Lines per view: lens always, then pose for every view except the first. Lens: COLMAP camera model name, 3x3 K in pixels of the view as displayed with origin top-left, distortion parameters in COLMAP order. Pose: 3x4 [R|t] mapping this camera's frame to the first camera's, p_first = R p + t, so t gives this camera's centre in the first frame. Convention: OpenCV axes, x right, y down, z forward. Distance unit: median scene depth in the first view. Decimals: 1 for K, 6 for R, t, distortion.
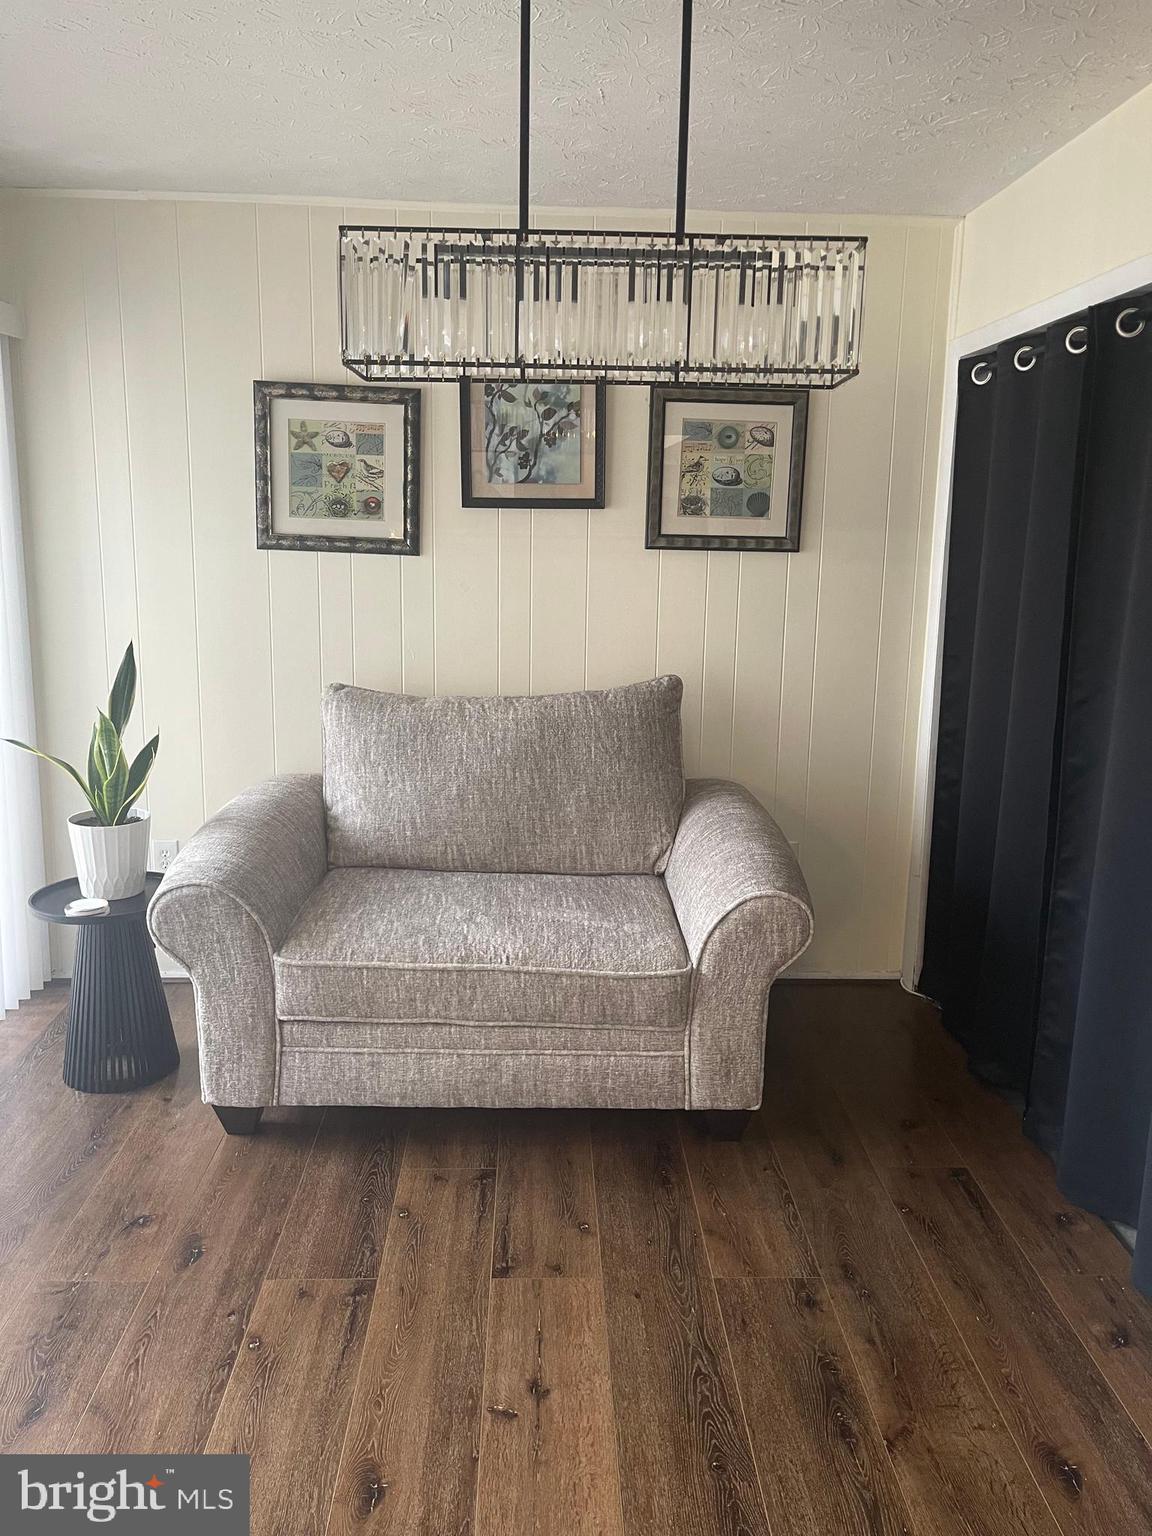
lens RADIAL K [[1183.7, 0, 580.4], [0, 1183.7, 756.9], [0, 0, 1]] dist [0.037378, -0.040868]
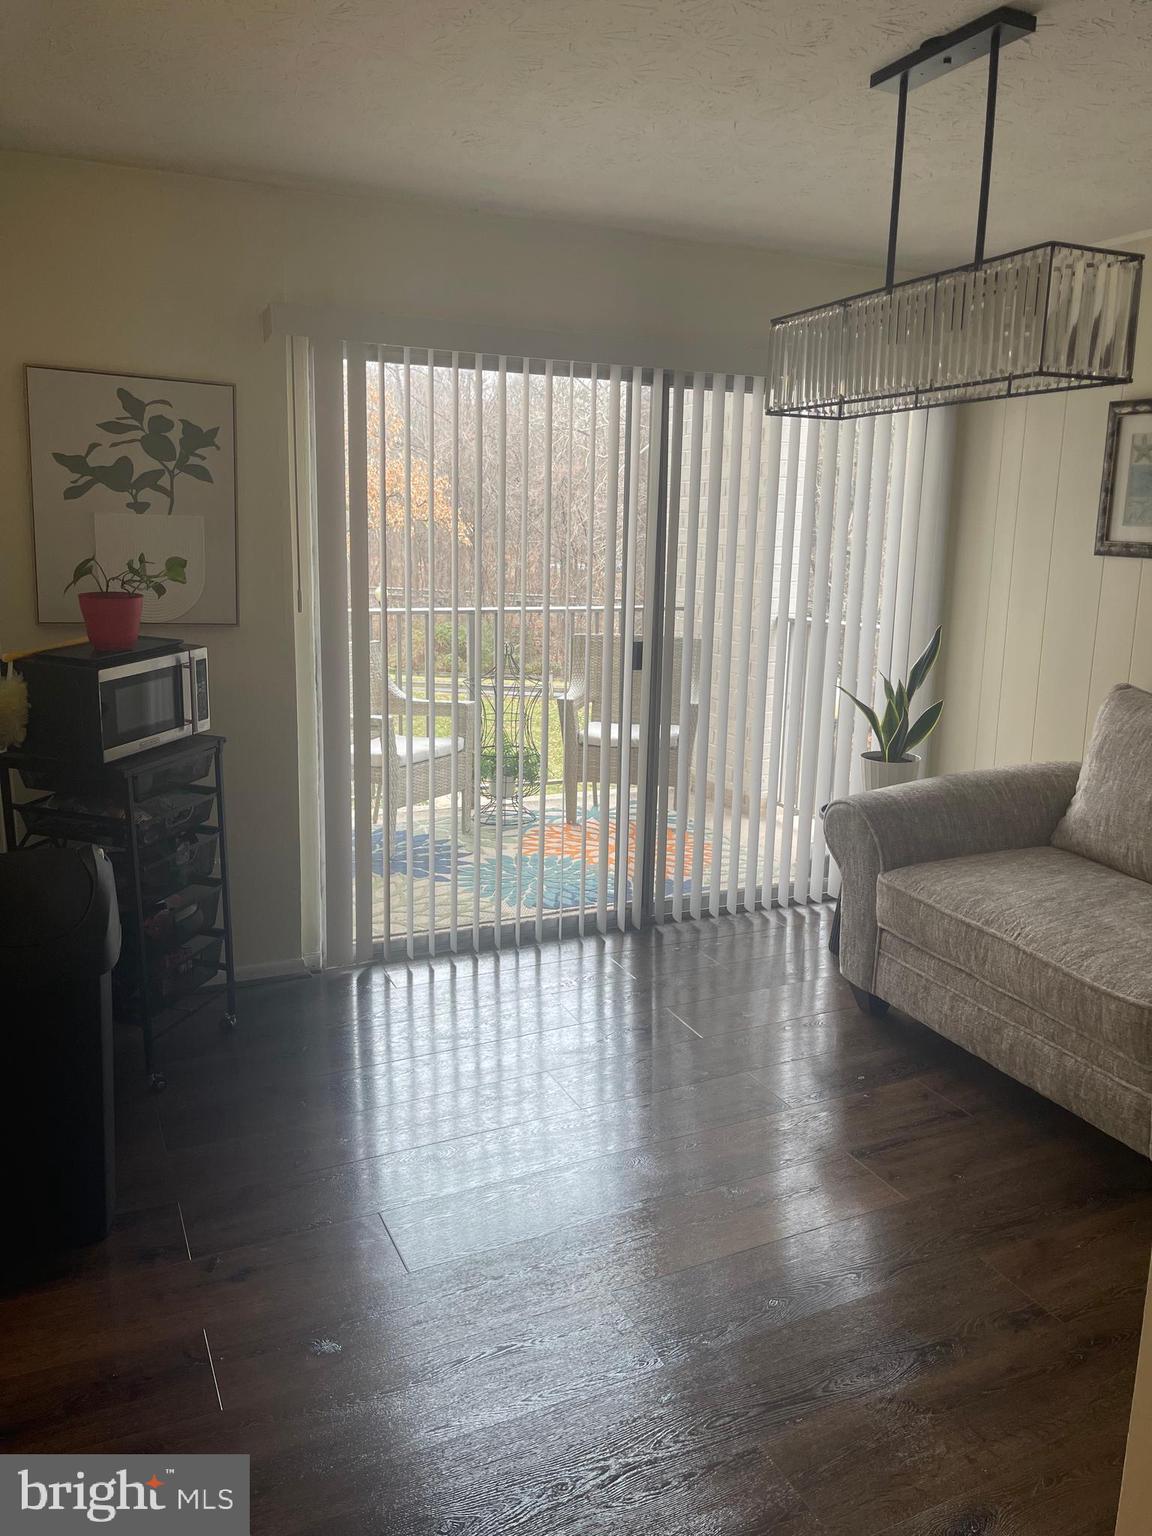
lens RADIAL K [[1183.7, 0, 589.2], [0, 1183.7, 770.0], [0, 0, 1]] dist [0.037378, -0.040868]
pose [[0.388400, 0.182361, -0.903266, 0.694663], [-0.185591, 0.975617, 0.117164, -0.028062], [0.902608, 0.122131, 0.412774, 0.176957]]
